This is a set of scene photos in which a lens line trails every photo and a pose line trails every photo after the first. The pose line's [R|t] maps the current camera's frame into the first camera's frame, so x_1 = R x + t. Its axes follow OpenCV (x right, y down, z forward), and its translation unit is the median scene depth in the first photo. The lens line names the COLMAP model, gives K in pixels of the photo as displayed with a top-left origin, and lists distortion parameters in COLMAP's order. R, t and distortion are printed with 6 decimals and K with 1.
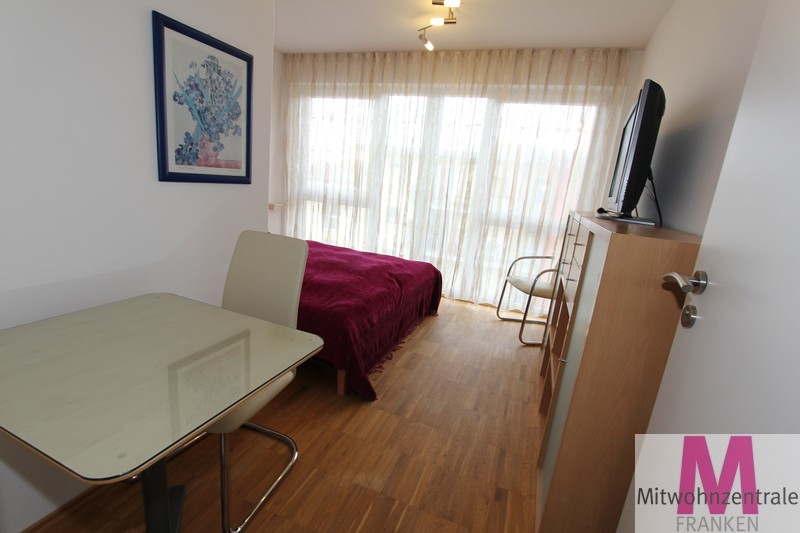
lens RADIAL K [[370.4, 0, 400.3], [0, 370.4, 265.7], [0, 0, 1]] dist [0.000836, 0.000948]
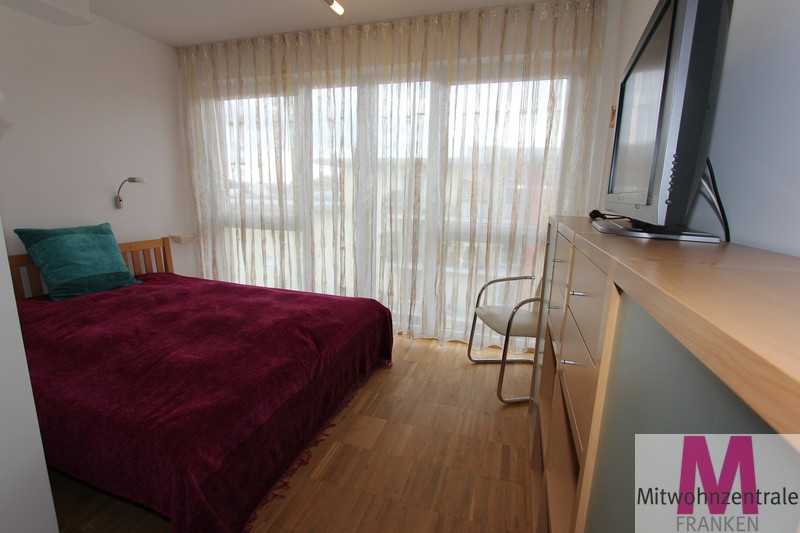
lens RADIAL K [[370.4, 0, 398.0], [0, 370.4, 265.9], [0, 0, 1]] dist [0.000836, 0.000948]
pose [[0.995350, -0.088304, 0.038474, 0.107308], [0.089377, 0.995628, -0.027127, -0.049652], [-0.035910, 0.030439, 0.998891, 0.243836]]
